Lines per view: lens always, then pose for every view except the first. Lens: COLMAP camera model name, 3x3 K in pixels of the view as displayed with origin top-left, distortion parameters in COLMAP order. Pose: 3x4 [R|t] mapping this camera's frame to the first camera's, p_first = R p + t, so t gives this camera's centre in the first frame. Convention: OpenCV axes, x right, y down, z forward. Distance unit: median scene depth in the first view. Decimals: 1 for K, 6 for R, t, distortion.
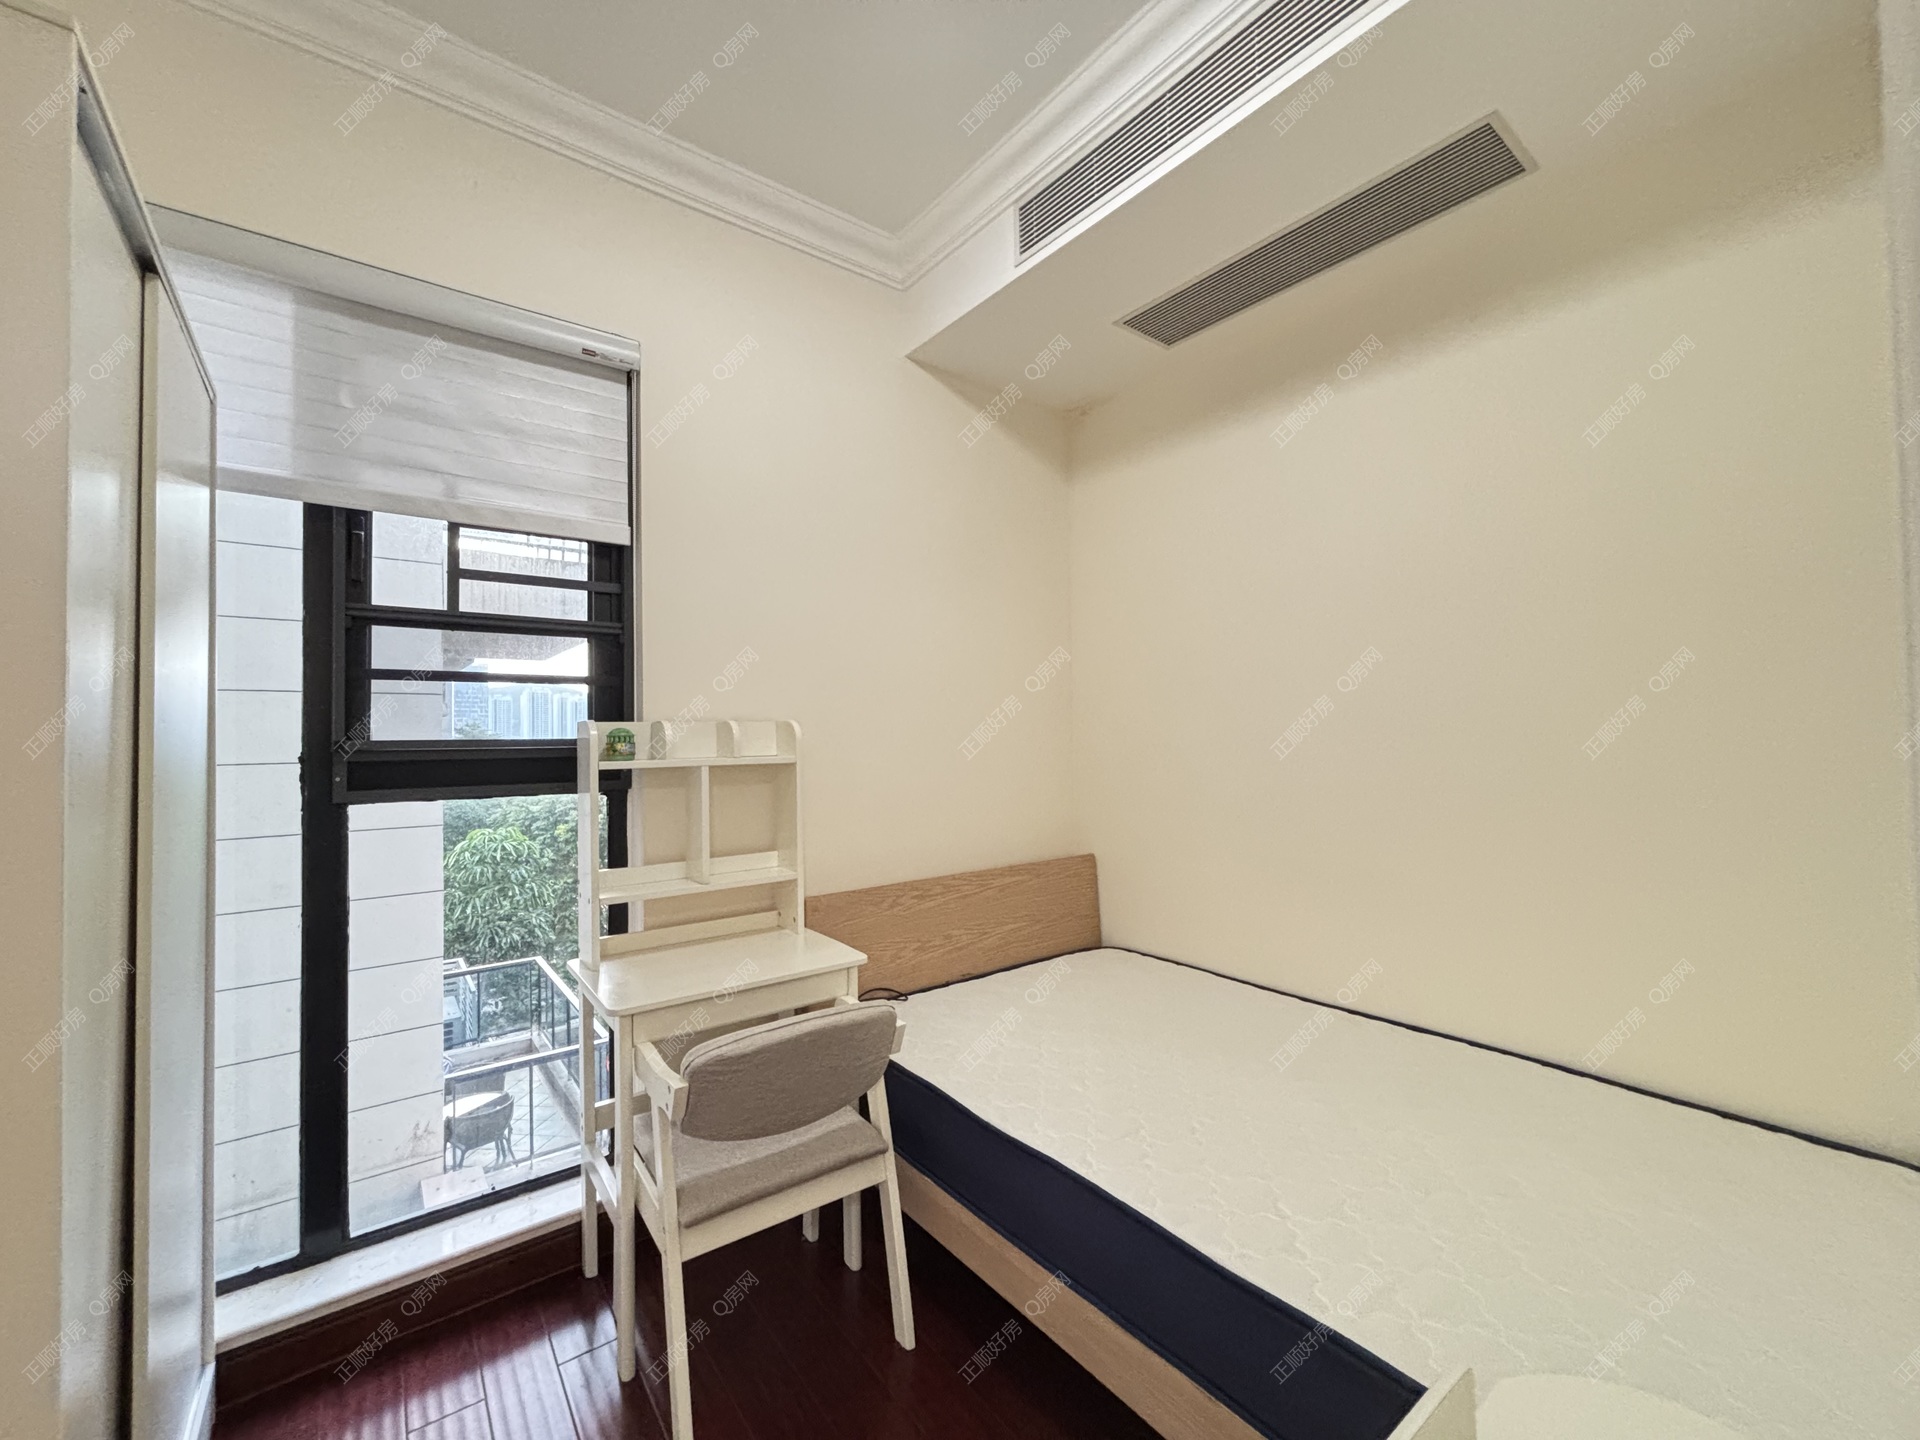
lens RADIAL K [[771.4, 0, 949.2], [0, 771.4, 719.6], [0, 0, 1]] dist [-0.001100, 0.000215]
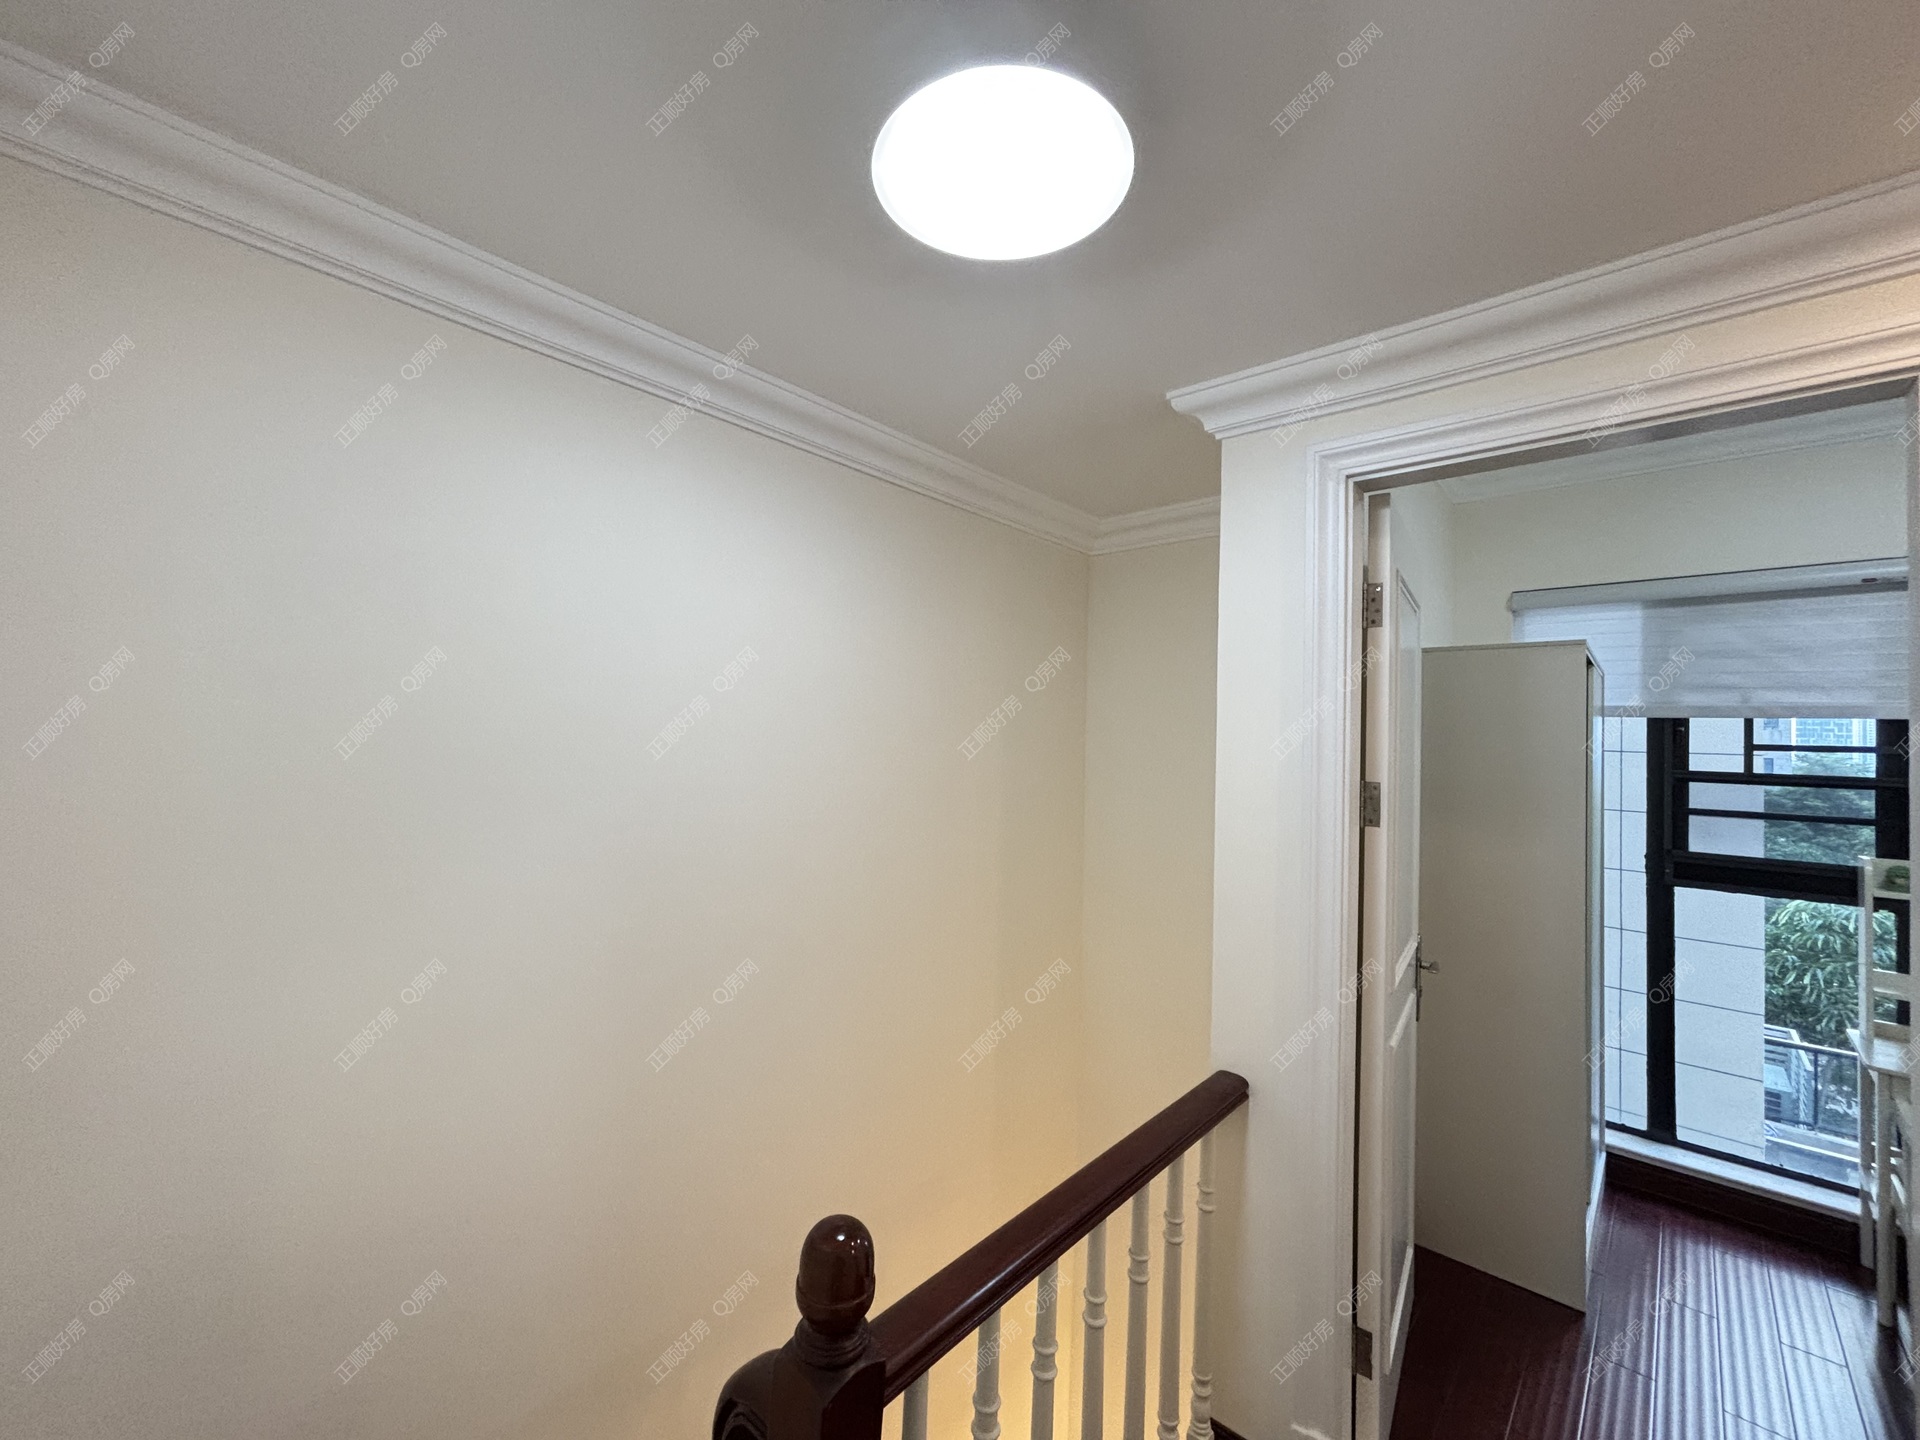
lens RADIAL K [[771.4, 0, 949.2], [0, 771.4, 719.6], [0, 0, 1]] dist [-0.001100, 0.000215]
pose [[0.167135, -0.011462, -0.985867, 0.612754], [-0.009484, 0.999867, -0.013233, -0.211648], [0.985888, 0.011562, 0.167004, -0.837671]]
